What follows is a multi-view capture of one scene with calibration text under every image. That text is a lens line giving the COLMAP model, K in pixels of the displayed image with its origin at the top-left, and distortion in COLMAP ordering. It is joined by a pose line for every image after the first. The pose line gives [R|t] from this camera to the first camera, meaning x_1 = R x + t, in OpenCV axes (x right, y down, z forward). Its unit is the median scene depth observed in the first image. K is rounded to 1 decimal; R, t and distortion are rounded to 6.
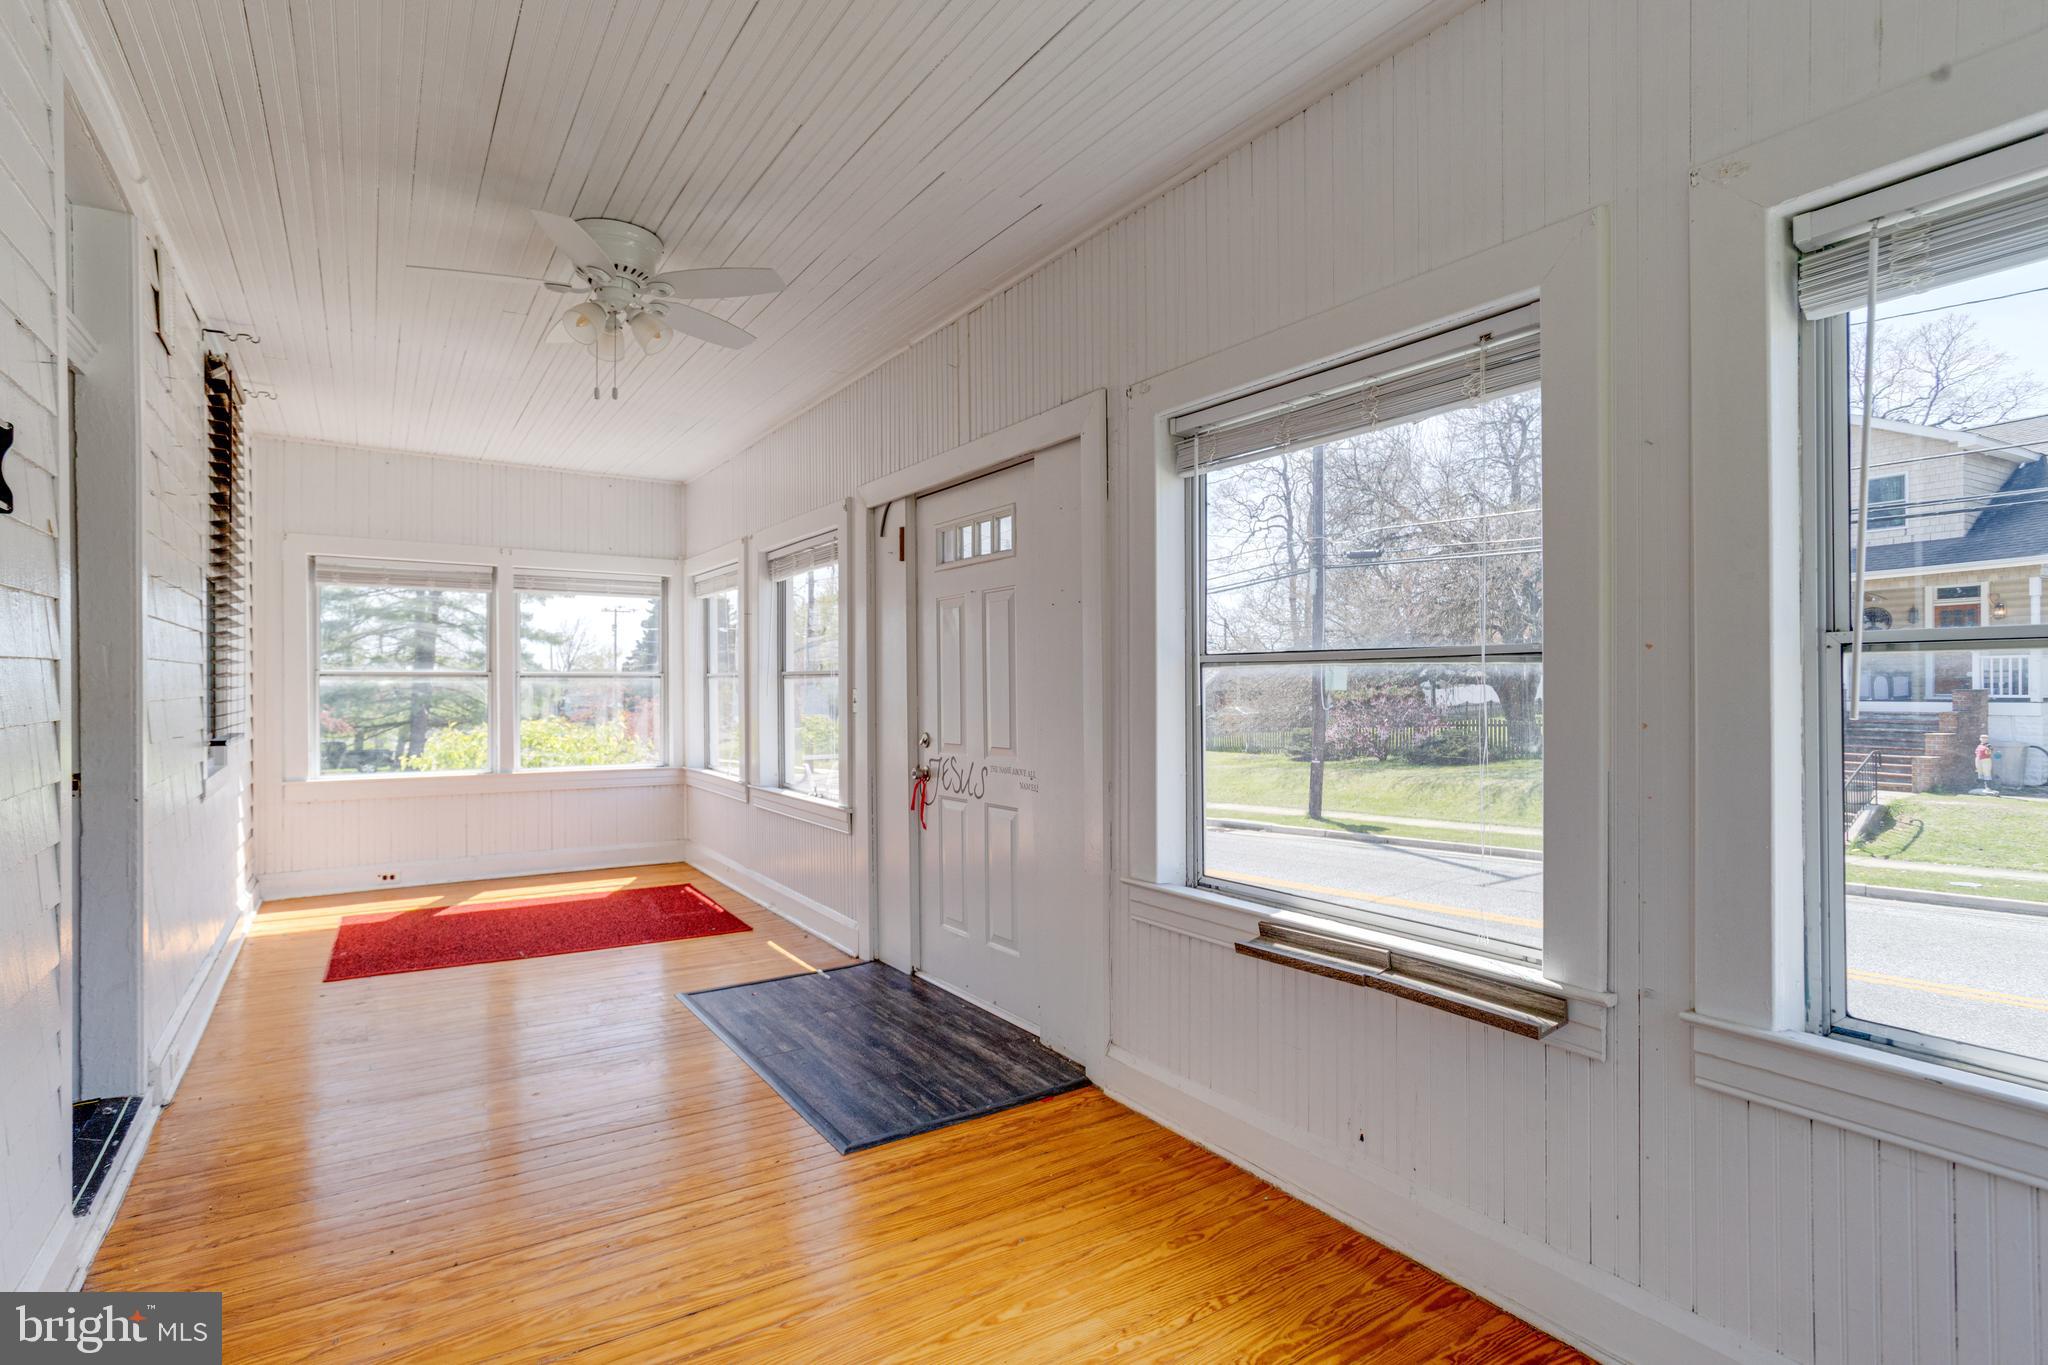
lens RADIAL K [[1012.1, 0, 1013.9], [0, 1012.1, 674.9], [0, 0, 1]] dist [-0.035679, 0.025705]
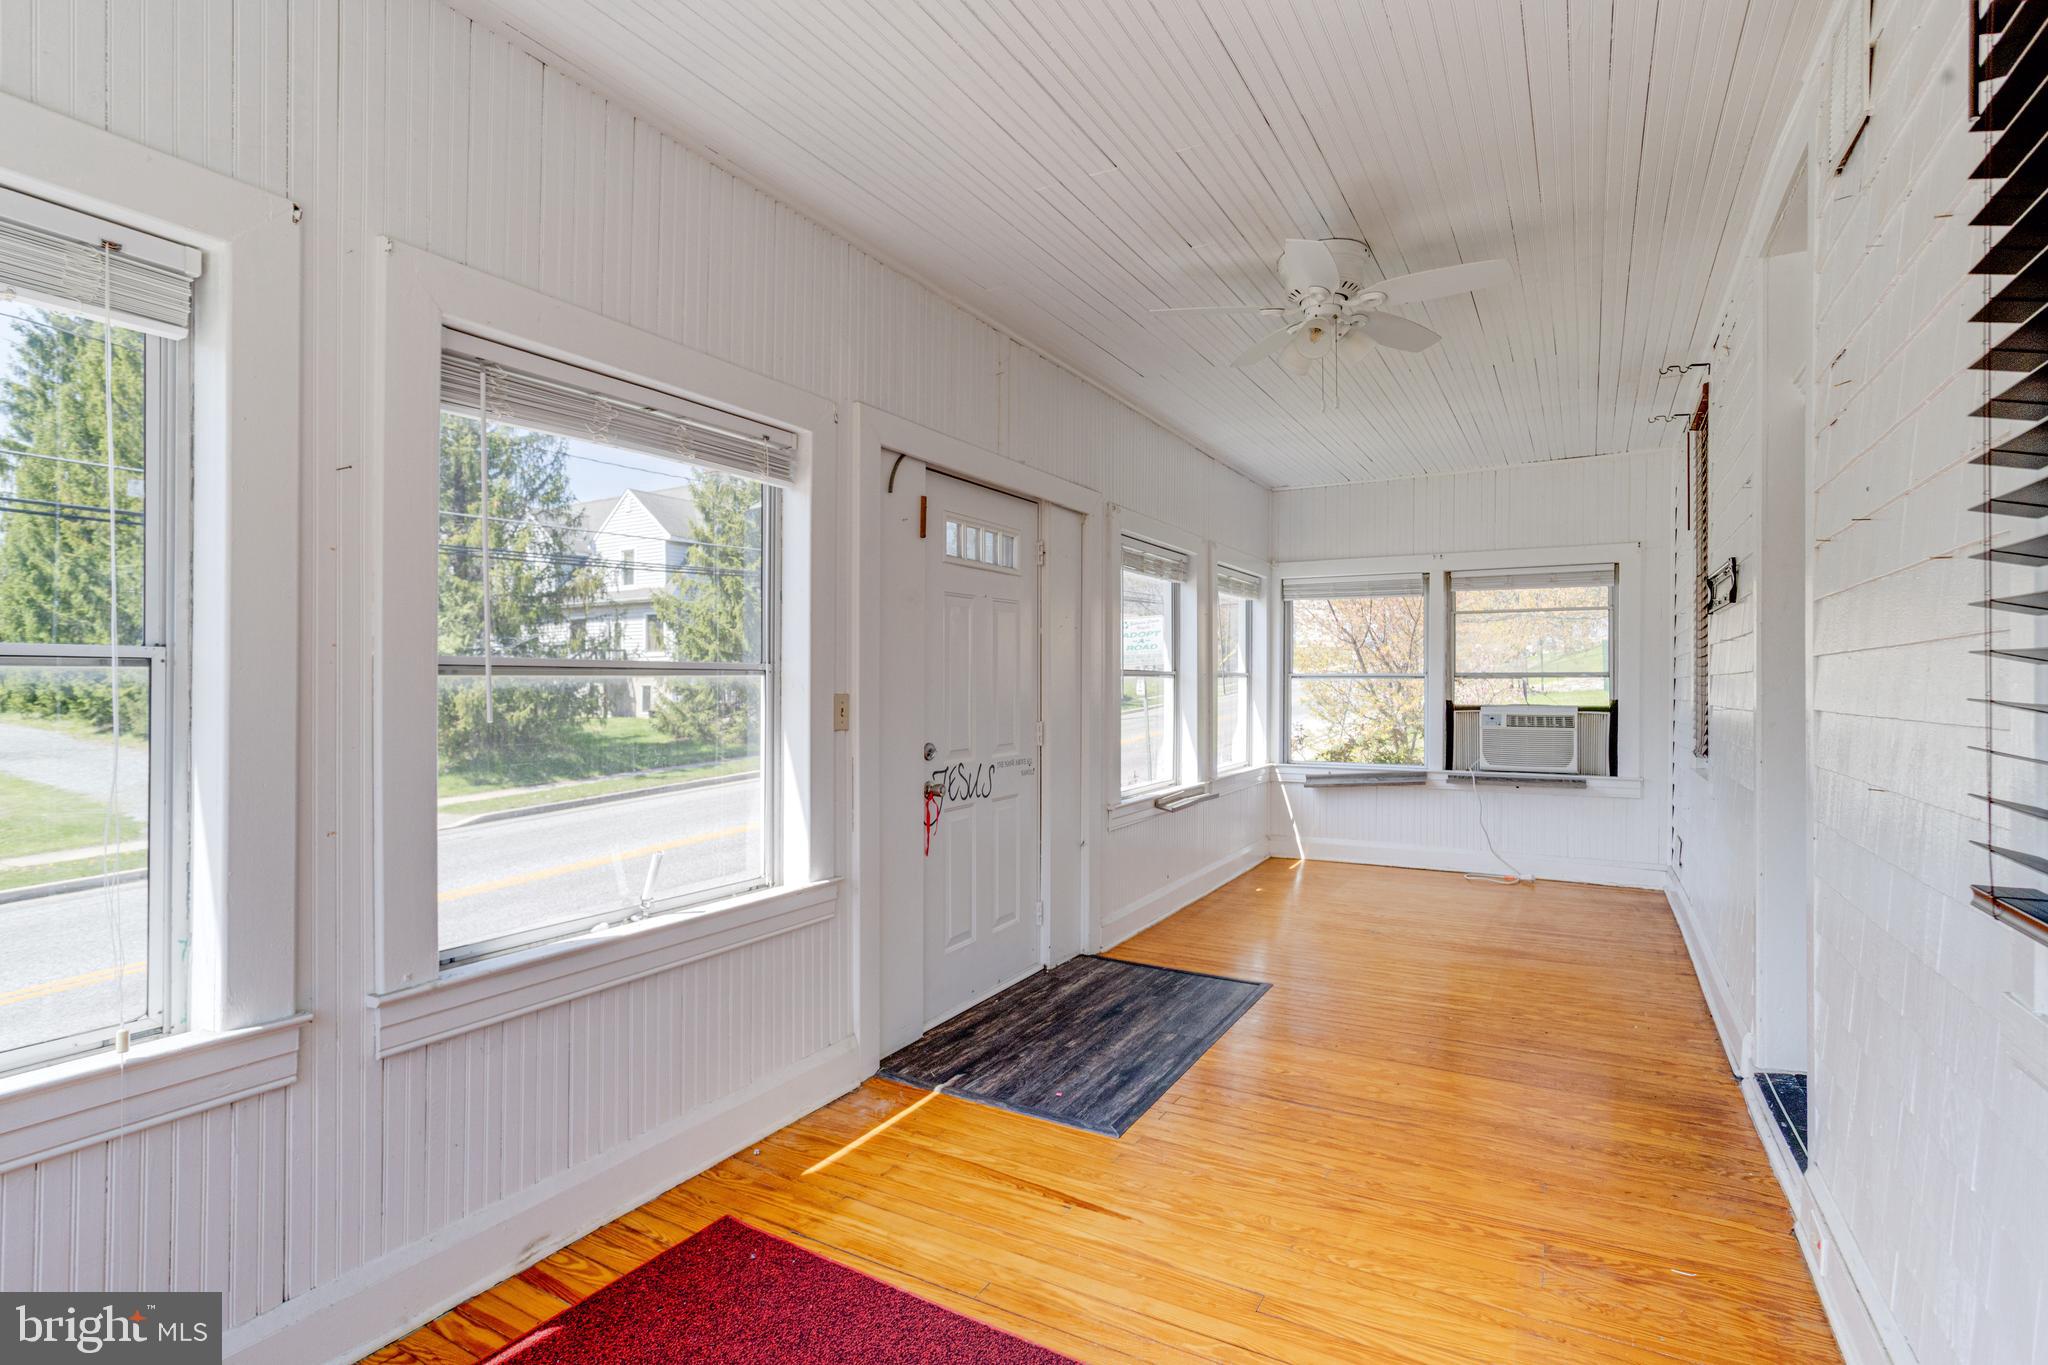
lens RADIAL K [[1012.1, 0, 1013.9], [0, 1012.1, 674.9], [0, 0, 1]] dist [-0.035679, 0.025705]
pose [[-0.453995, 0.011304, 0.890933, -1.004912], [-0.000095, 0.999919, -0.012735, 0.010967], [-0.891004, -0.005867, -0.453957, 1.498841]]
